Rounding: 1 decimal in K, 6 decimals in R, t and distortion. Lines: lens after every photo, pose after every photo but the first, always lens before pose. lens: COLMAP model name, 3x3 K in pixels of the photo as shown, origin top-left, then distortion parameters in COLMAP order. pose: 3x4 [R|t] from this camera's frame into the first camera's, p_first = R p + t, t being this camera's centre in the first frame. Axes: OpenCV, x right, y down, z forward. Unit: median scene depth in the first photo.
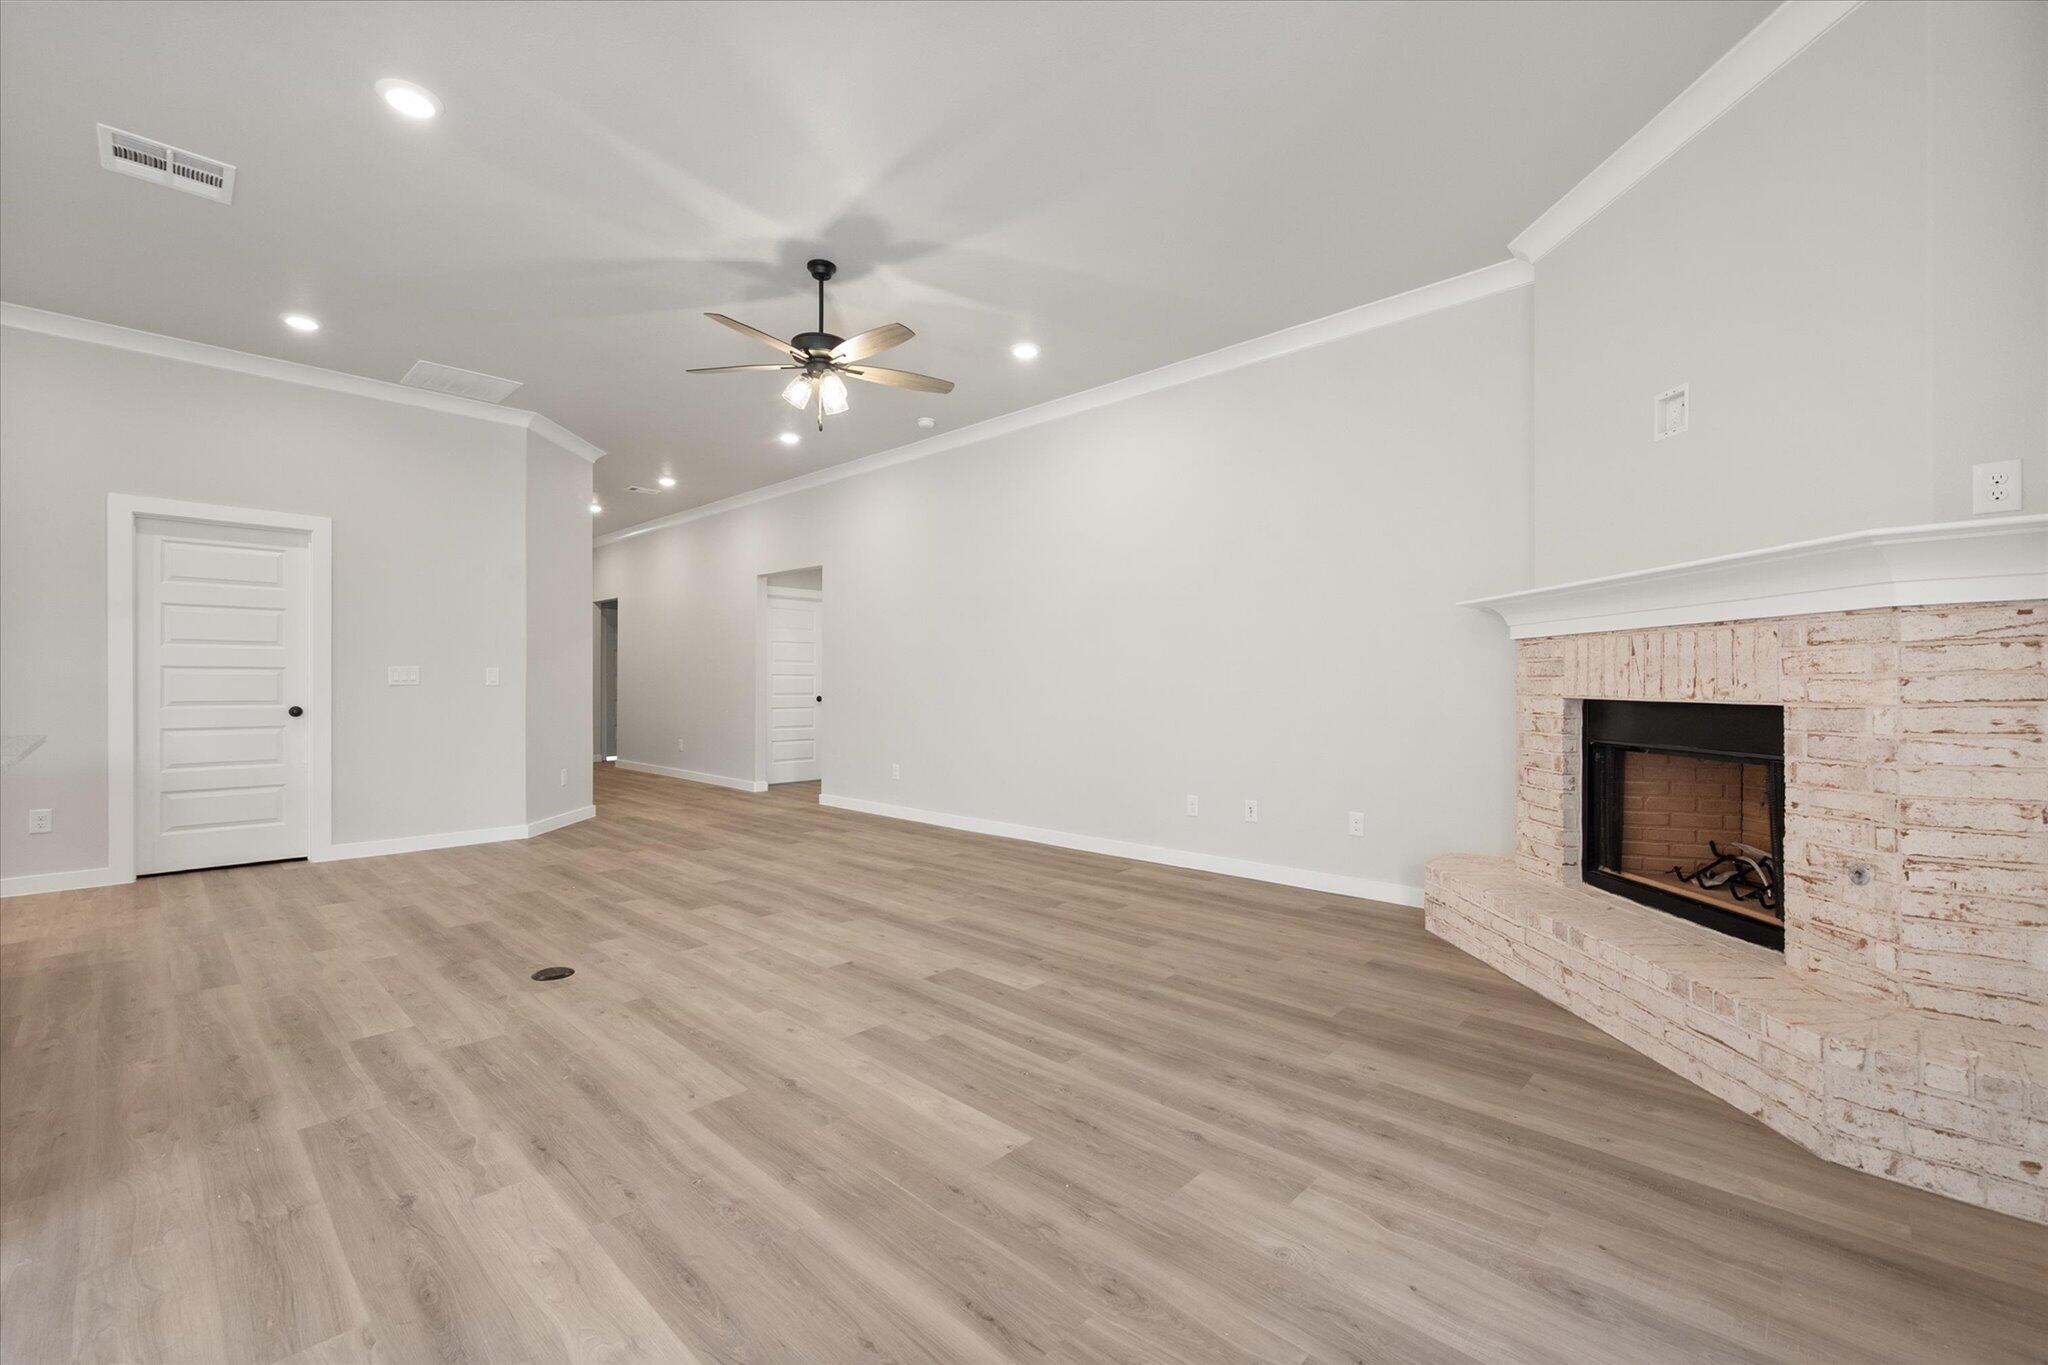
lens RADIAL K [[860.0, 0, 1038.7], [0, 860.0, 682.3], [0, 0, 1]] dist [-0.002244, -0.000301]
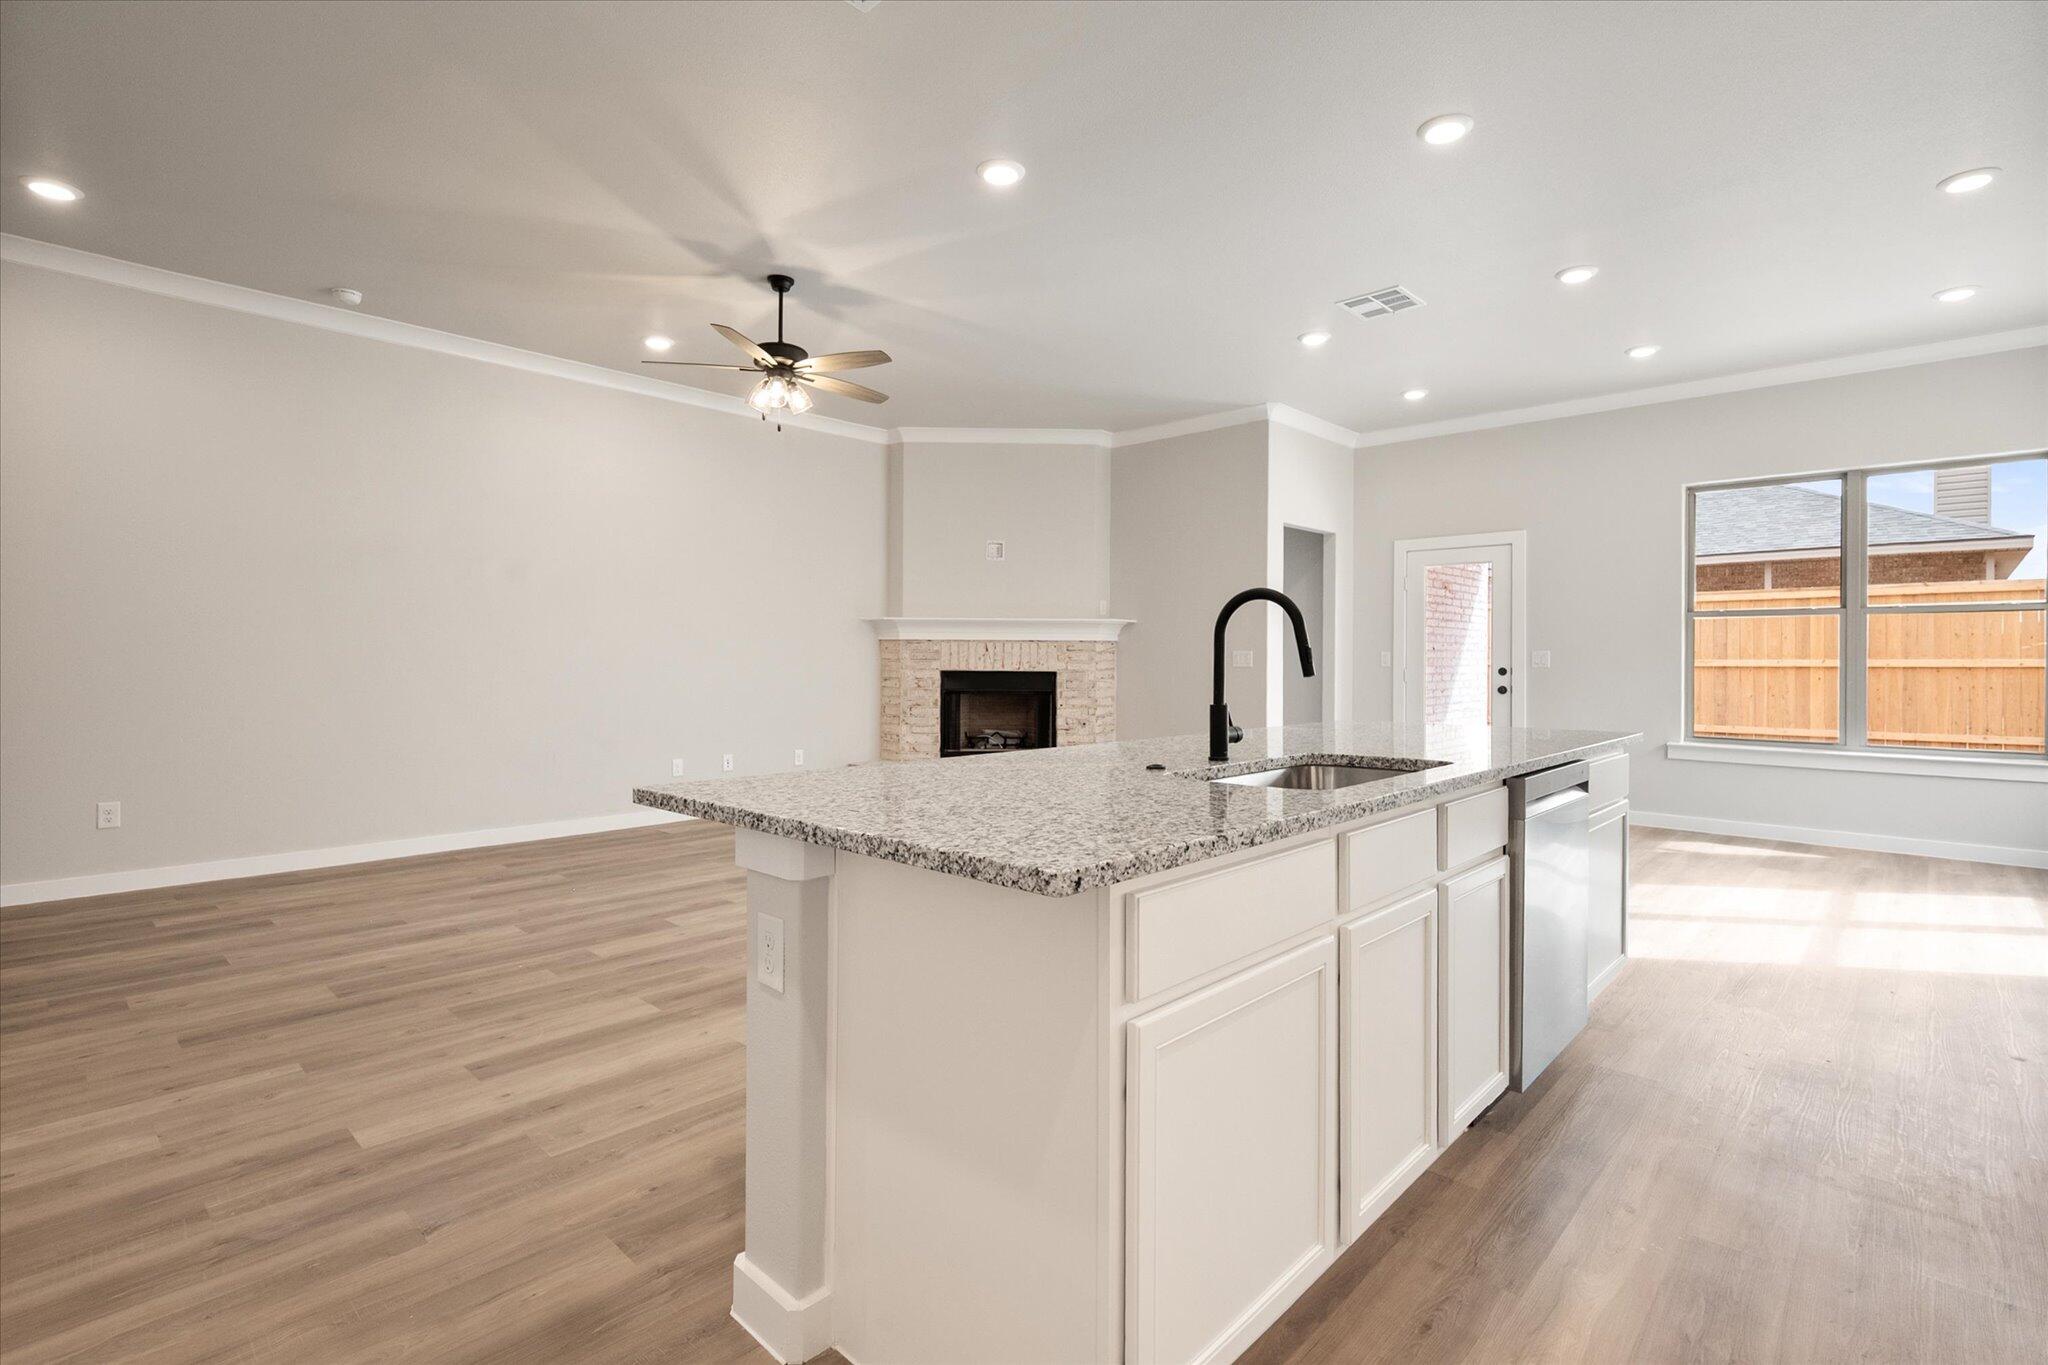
lens RADIAL K [[958.3, 0, 1044.1], [0, 958.3, 662.7], [0, 0, 1]] dist [-0.001126, 0.000583]
pose [[-0.015779, -0.003931, 0.999868, -1.878869], [-0.005889, 0.999975, 0.003838, -0.011515], [-0.999858, -0.005828, -0.015802, 0.877603]]
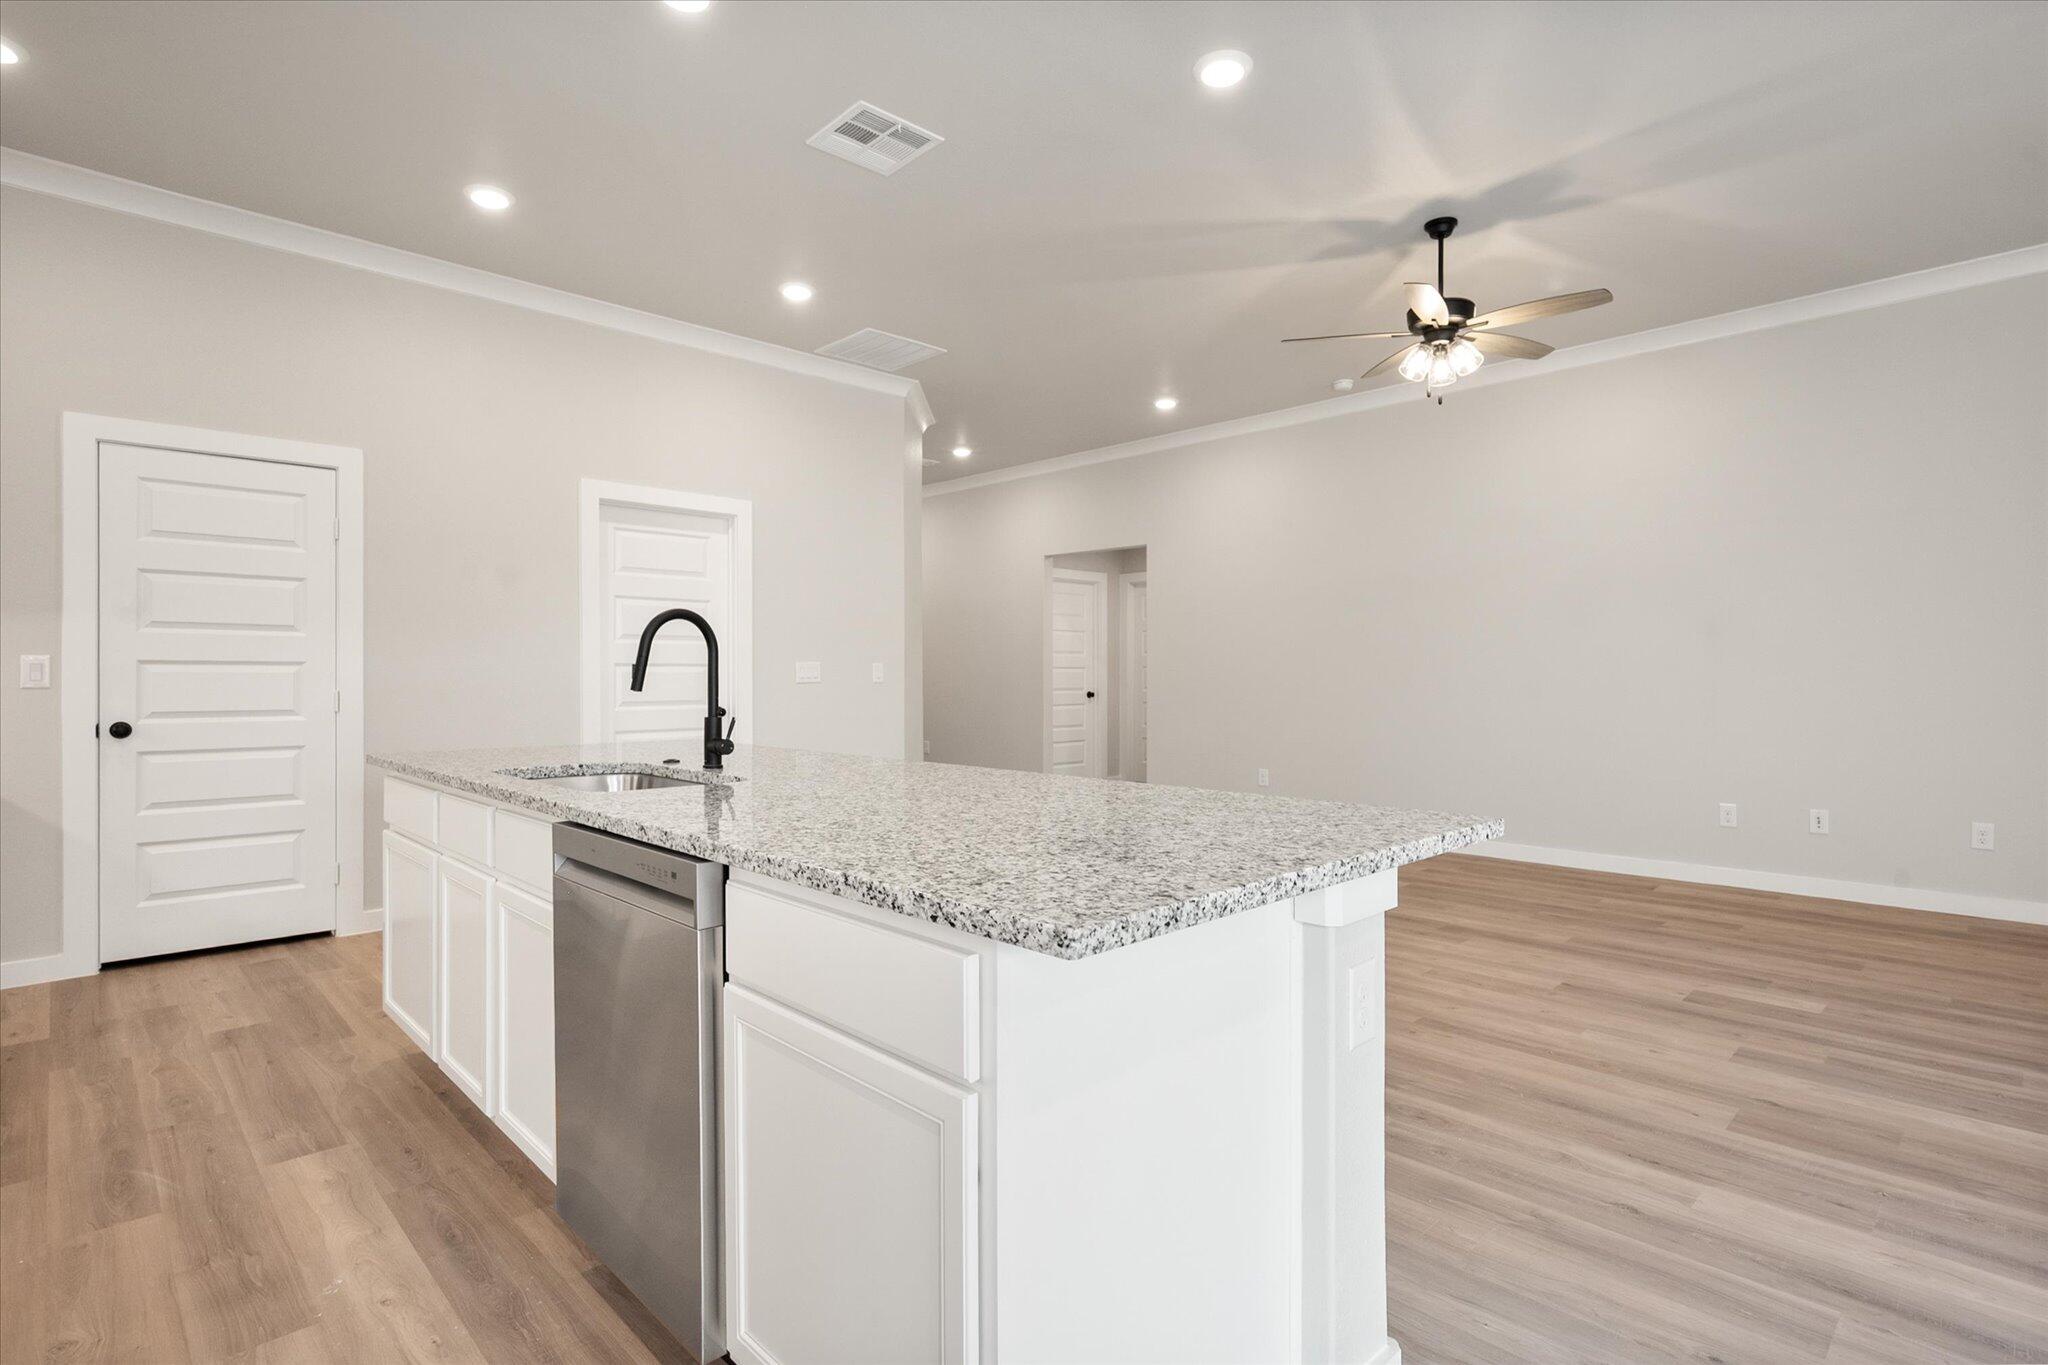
lens RADIAL K [[1009.9, 0, 1038.6], [0, 1009.9, 681.4], [0, 0, 1]] dist [0.002511, -0.001525]
pose [[0.999327, -0.003587, -0.036495, -0.825259], [0.003915, 0.999952, 0.008937, -0.012564], [0.036462, -0.009074, 0.999294, -0.116099]]
